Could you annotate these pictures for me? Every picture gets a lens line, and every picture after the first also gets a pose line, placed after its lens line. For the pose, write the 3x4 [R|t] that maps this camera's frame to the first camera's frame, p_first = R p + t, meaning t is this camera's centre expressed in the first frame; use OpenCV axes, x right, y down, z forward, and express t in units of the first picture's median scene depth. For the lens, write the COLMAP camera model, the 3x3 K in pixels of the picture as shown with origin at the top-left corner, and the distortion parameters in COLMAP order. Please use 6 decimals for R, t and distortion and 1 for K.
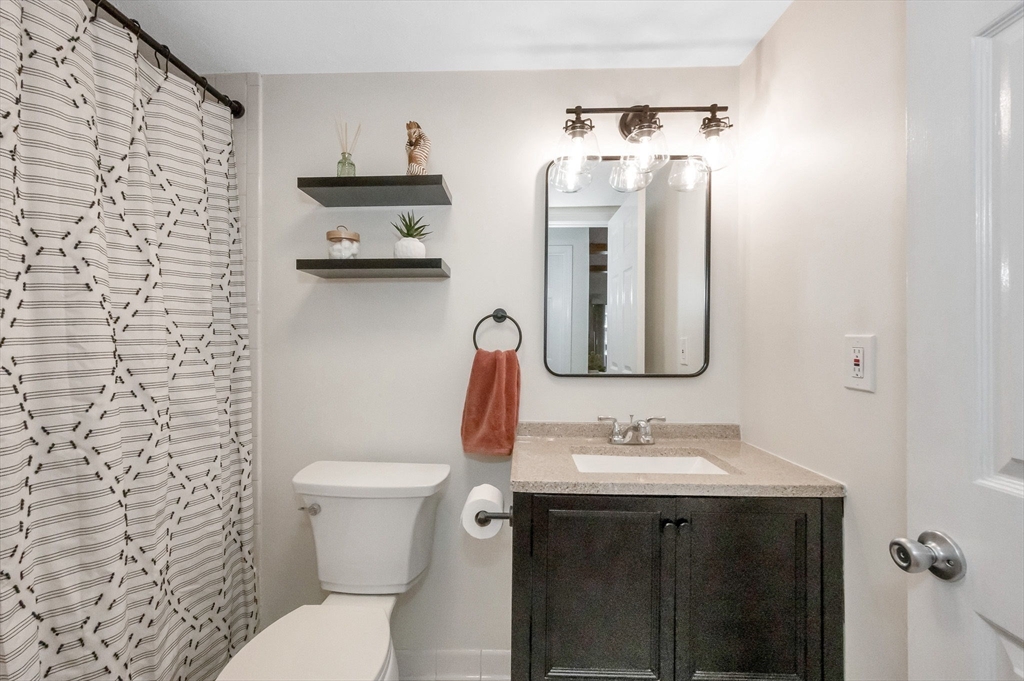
lens RADIAL K [[417.2, 0, 512.0], [0, 417.2, 340.5], [0, 0, 1]] dist [0.000545, 0.000191]
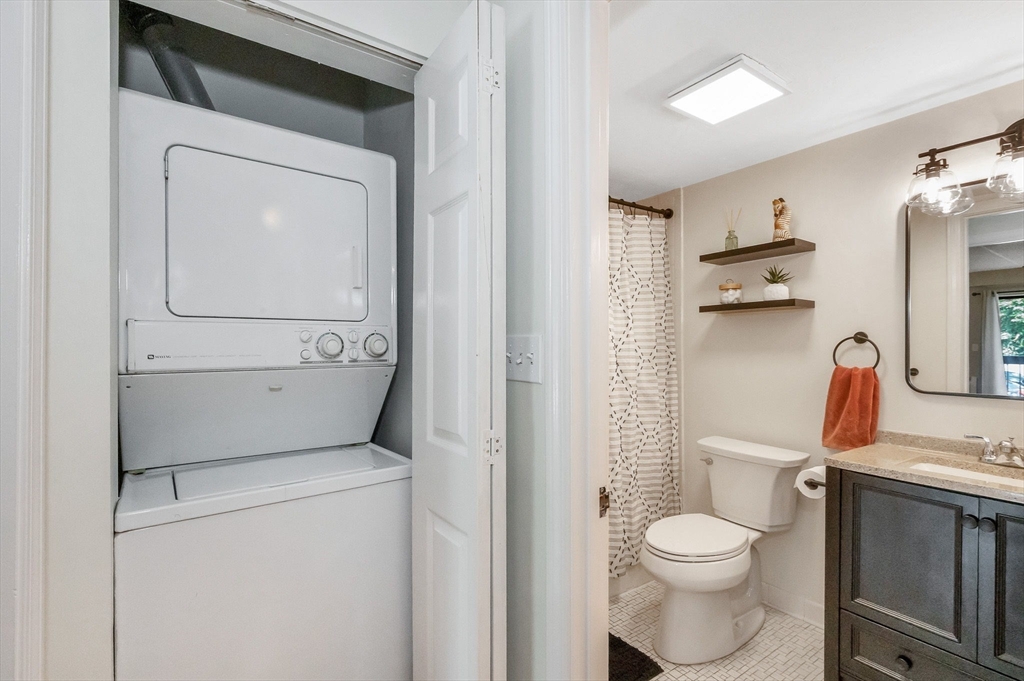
lens RADIAL K [[431.1, 0, 512.0], [0, 431.1, 340.5], [0, 0, 1]] dist [-0.001057, -0.000193]
pose [[0.564577, -0.013929, -0.825263, 0.440316], [0.001527, 0.999874, -0.015831, -0.035915], [0.825379, 0.007677, 0.564526, -0.529586]]
